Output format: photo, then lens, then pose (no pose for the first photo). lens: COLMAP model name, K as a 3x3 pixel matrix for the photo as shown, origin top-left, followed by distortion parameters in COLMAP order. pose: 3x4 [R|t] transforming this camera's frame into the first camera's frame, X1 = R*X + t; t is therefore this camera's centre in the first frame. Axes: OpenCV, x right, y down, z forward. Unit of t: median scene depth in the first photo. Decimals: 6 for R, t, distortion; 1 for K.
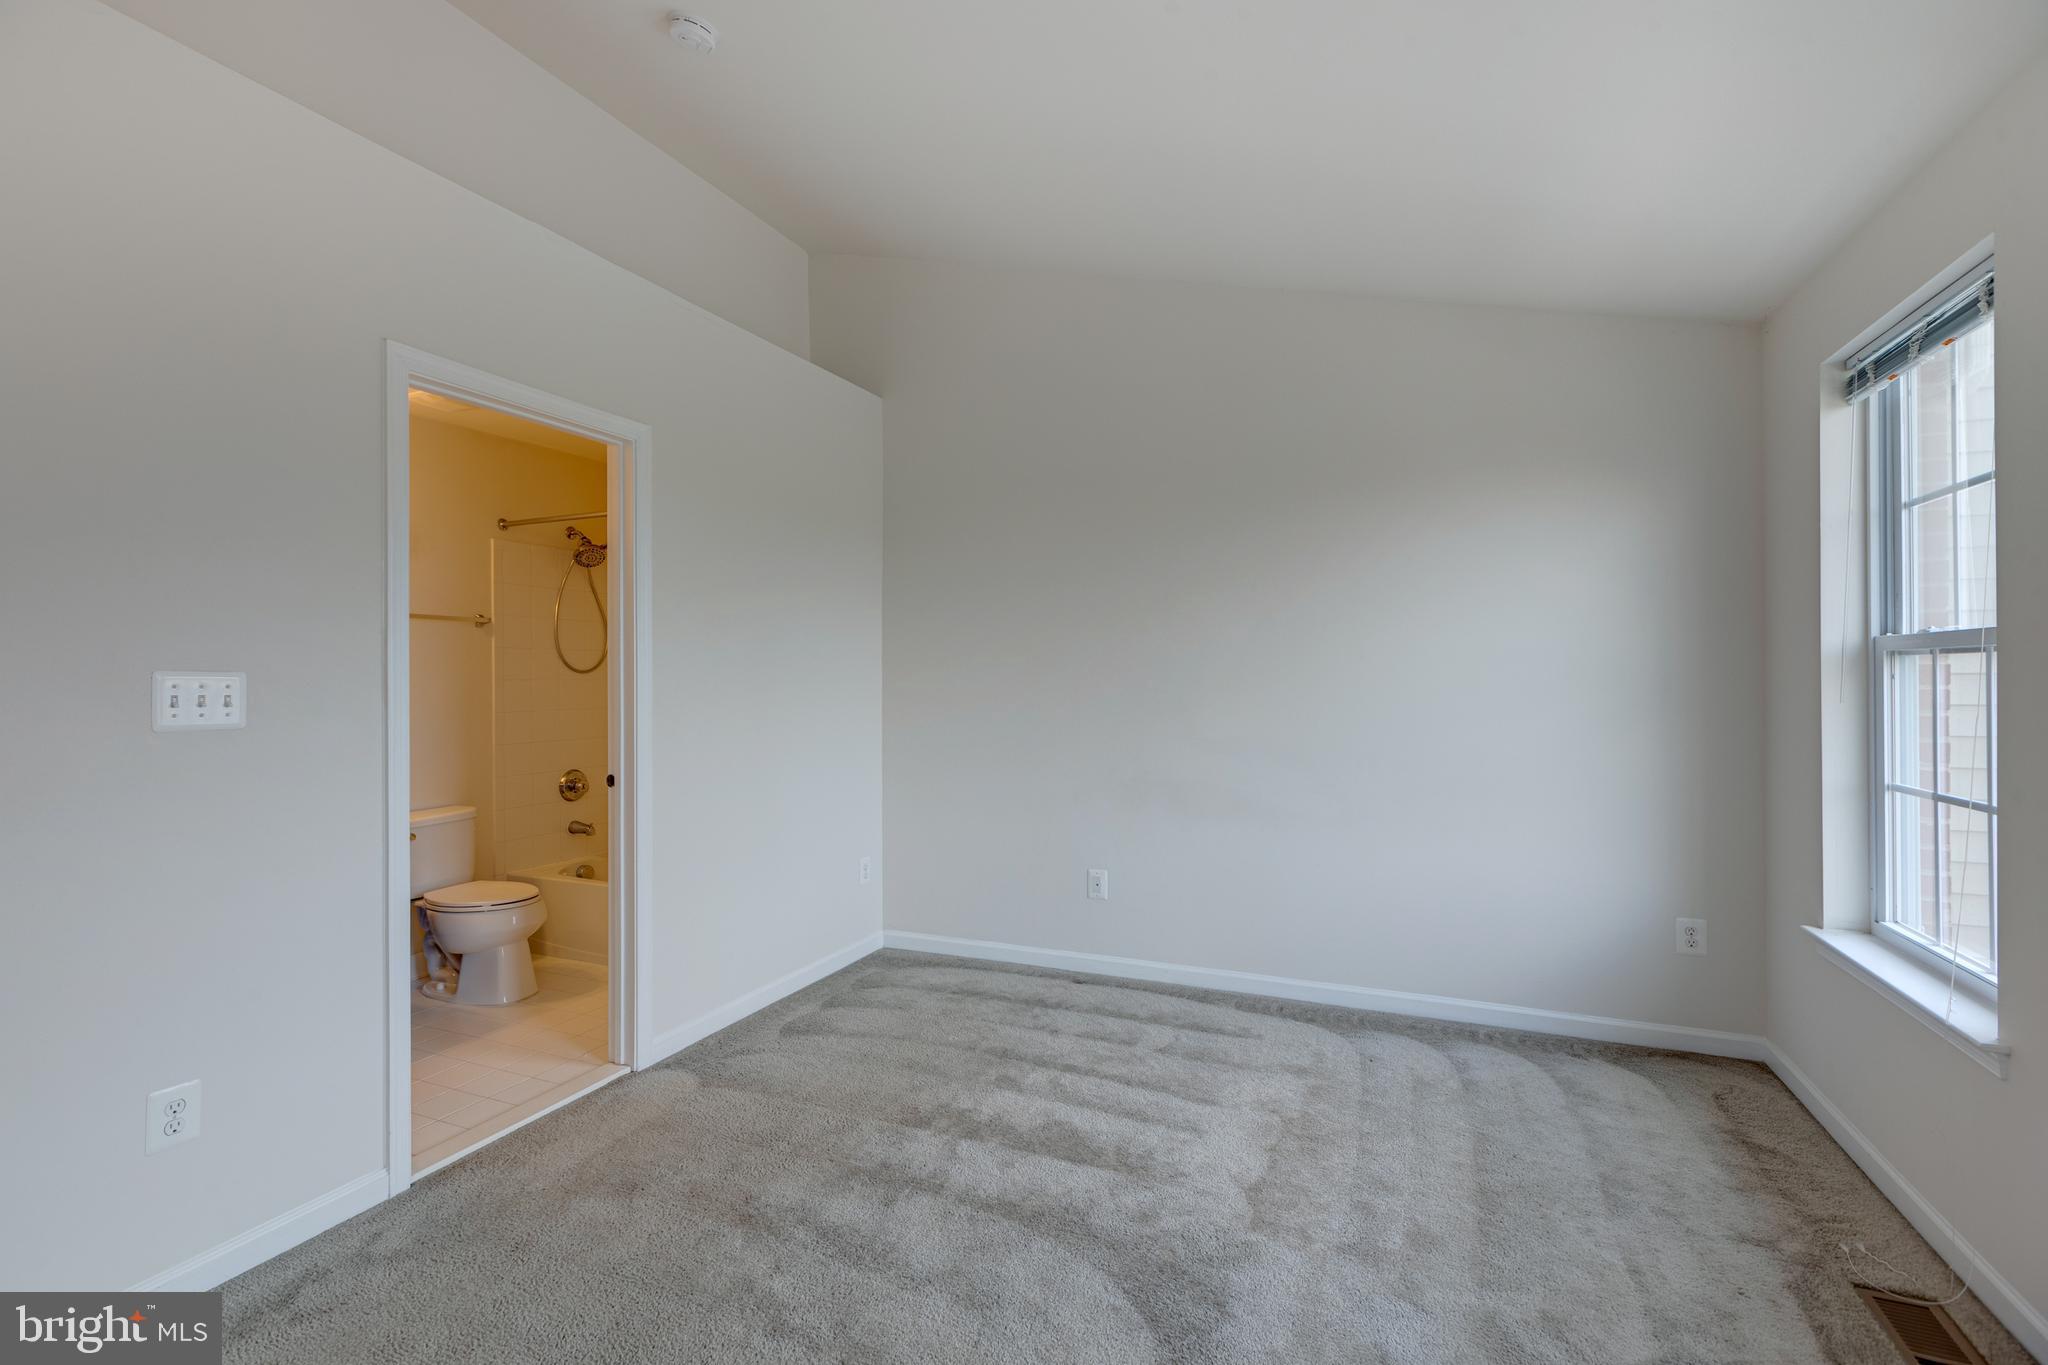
lens RADIAL K [[905.3, 0, 1028.0], [0, 905.3, 671.9], [0, 0, 1]] dist [-0.000375, 0.000628]
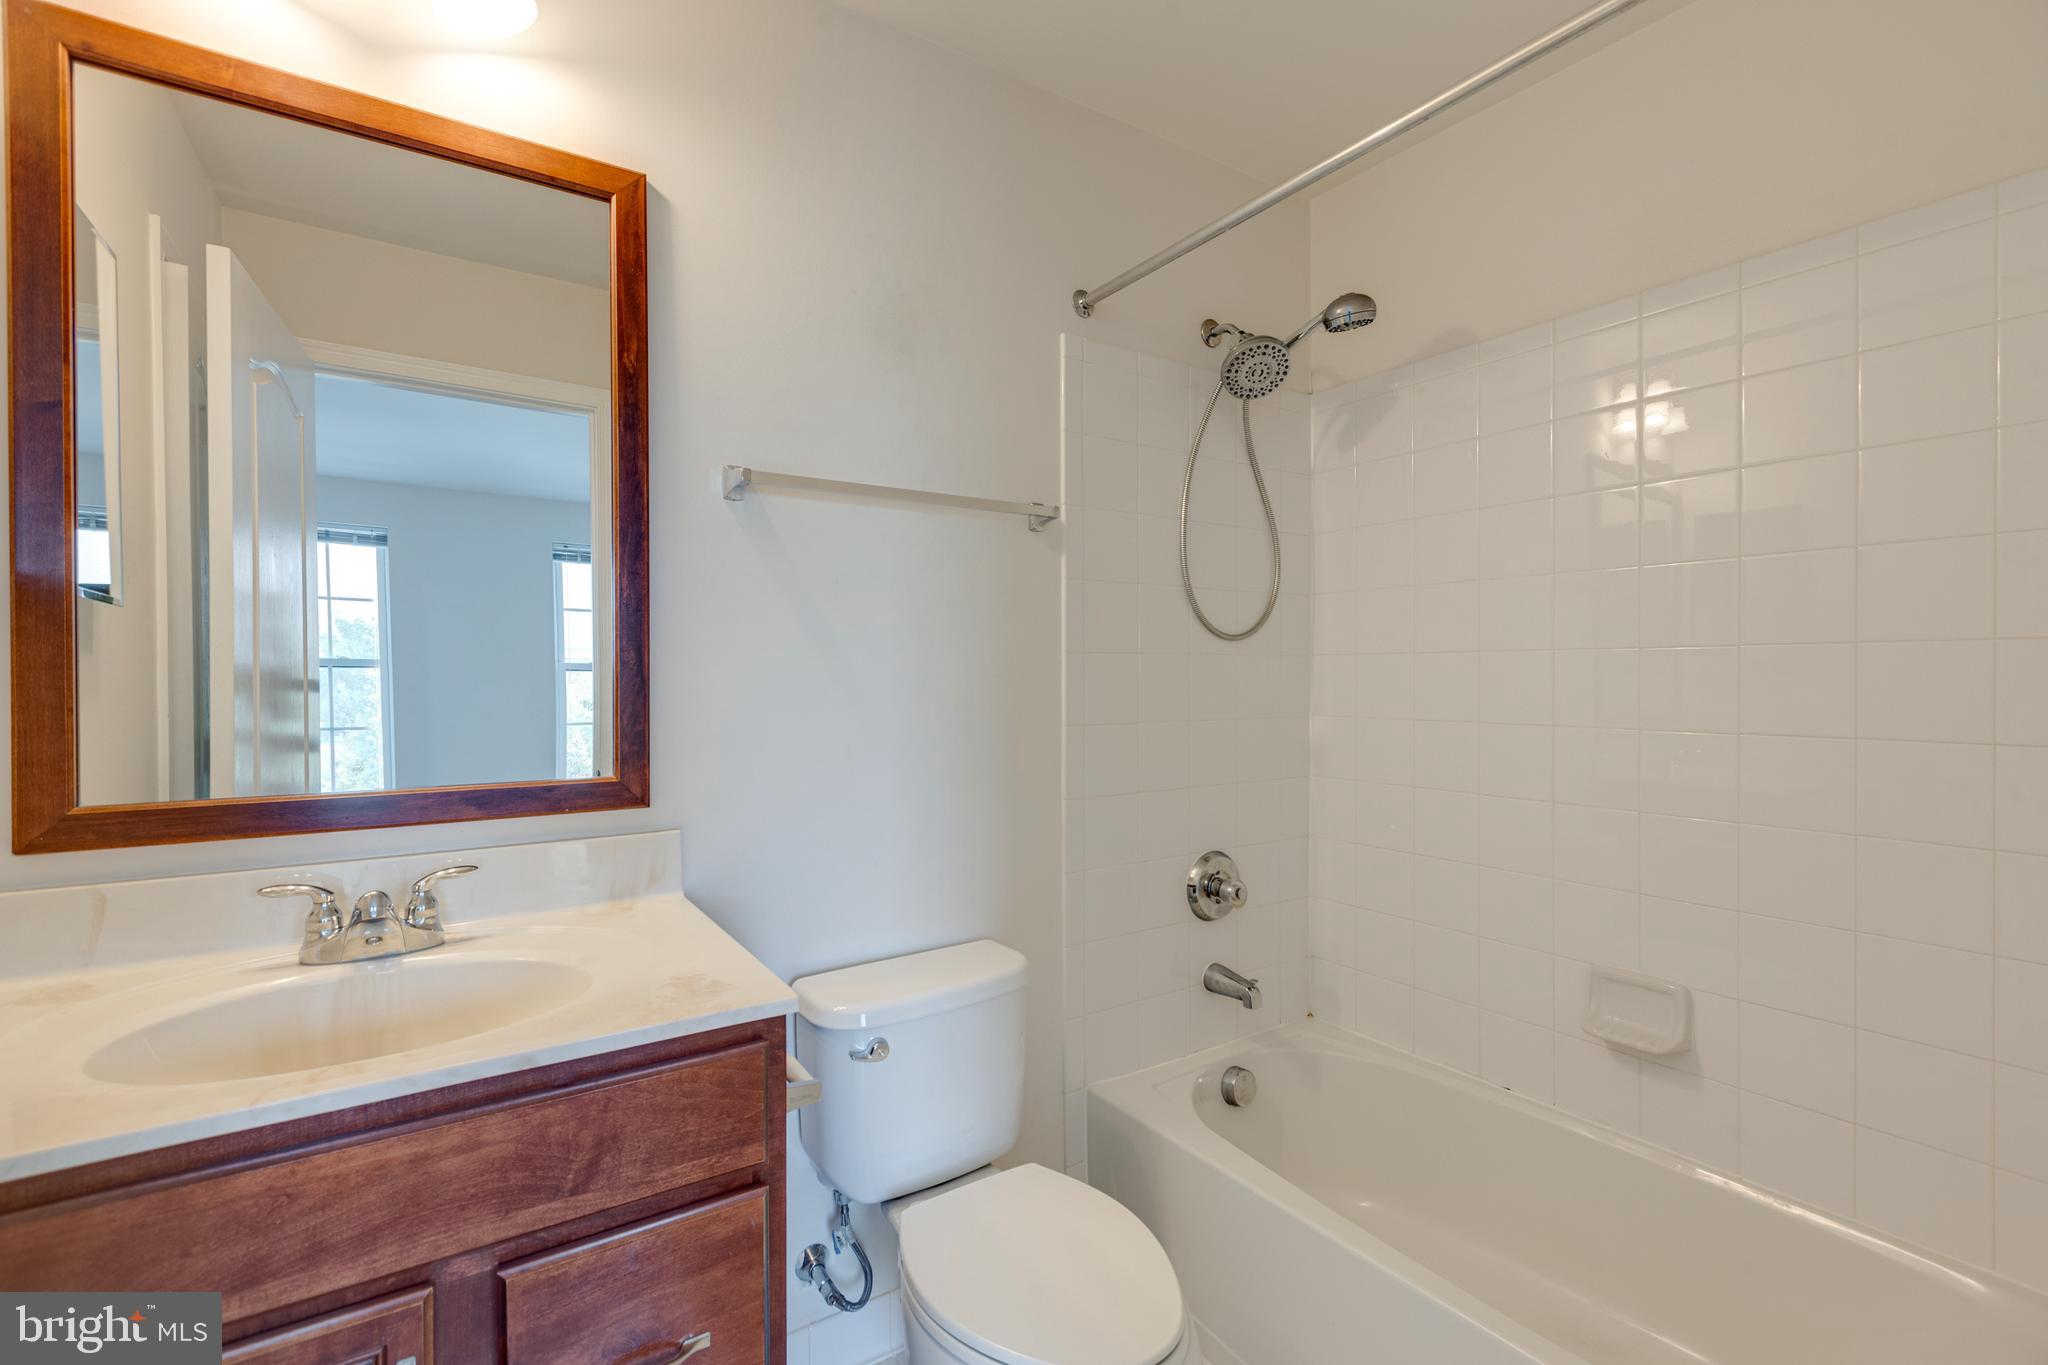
lens RADIAL K [[905.3, 0, 1035.7], [0, 905.3, 672.8], [0, 0, 1]] dist [-0.000375, 0.000628]
pose [[0.847825, 0.006387, -0.530238, -0.339058], [-0.000727, 0.999941, 0.010882, 0.013125], [0.530276, -0.008841, 0.847779, 0.570049]]
